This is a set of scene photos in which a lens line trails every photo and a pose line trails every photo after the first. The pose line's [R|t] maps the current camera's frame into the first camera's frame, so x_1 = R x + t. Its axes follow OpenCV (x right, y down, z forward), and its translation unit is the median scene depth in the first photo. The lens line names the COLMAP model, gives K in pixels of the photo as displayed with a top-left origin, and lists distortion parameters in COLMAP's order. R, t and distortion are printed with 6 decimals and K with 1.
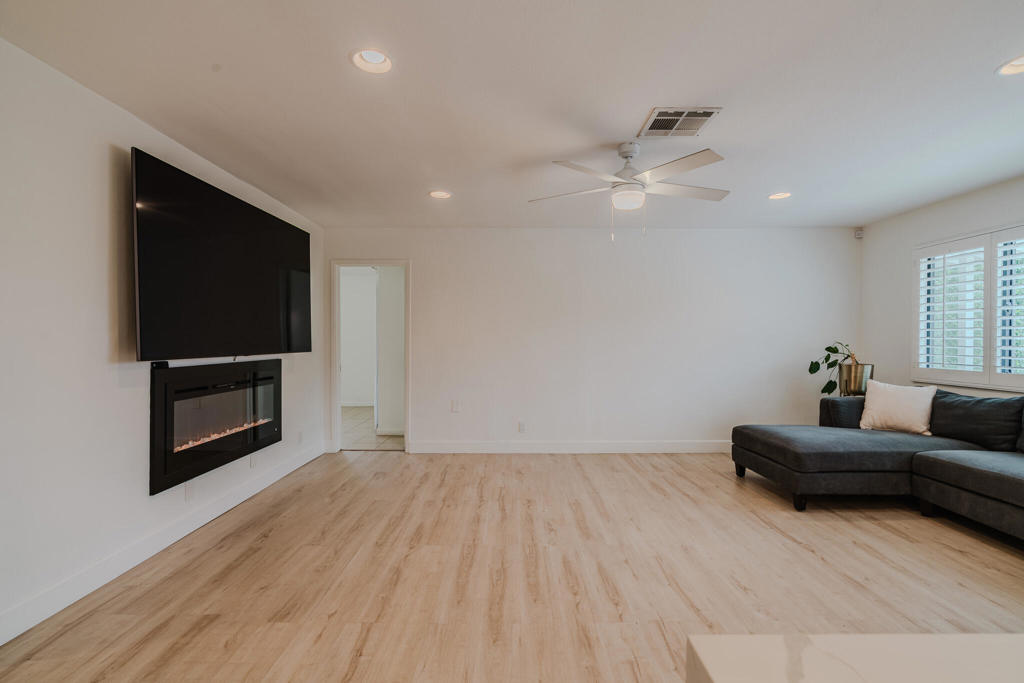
lens RADIAL K [[458.9, 0, 511.8], [0, 458.9, 342.8], [0, 0, 1]] dist [-0.012238, 0.000607]
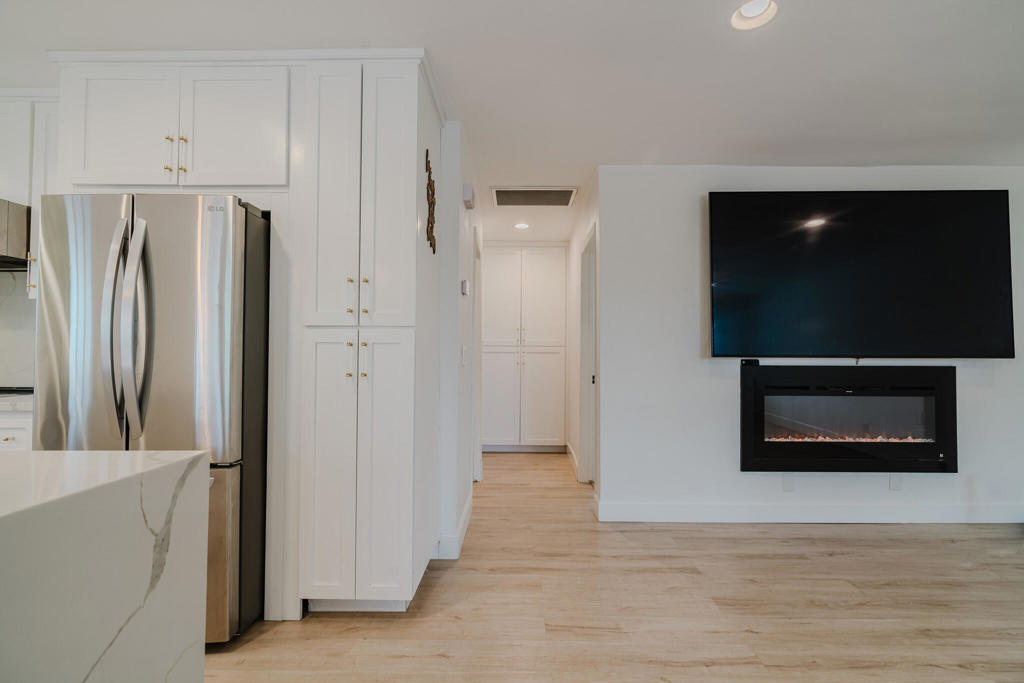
lens RADIAL K [[458.9, 0, 514.8], [0, 458.9, 344.0], [0, 0, 1]] dist [-0.012238, 0.000607]
pose [[-0.014757, -0.024273, -0.999596, 0.393238], [-0.009006, 0.999668, -0.024141, 0.033297], [0.999851, 0.008646, -0.014970, 0.388486]]
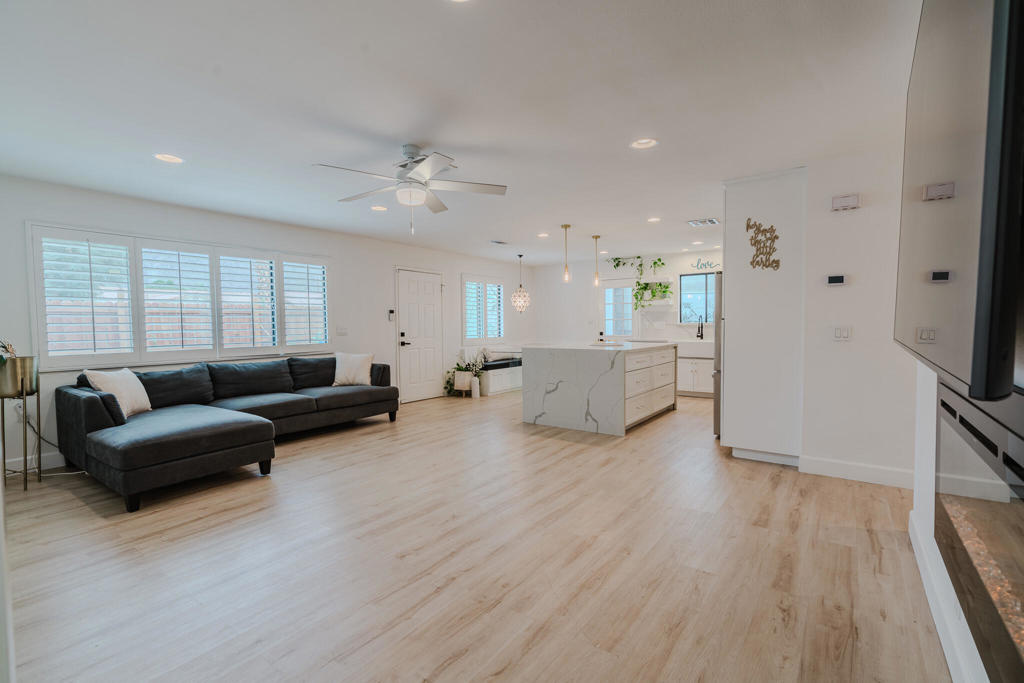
lens RADIAL K [[458.9, 0, 513.9], [0, 458.9, 344.4], [0, 0, 1]] dist [-0.012238, 0.000607]
pose [[-0.808006, -0.020086, 0.588832, -0.618922], [0.011771, 0.998669, 0.050219, -0.007559], [-0.589057, 0.047508, -0.806694, 1.797151]]
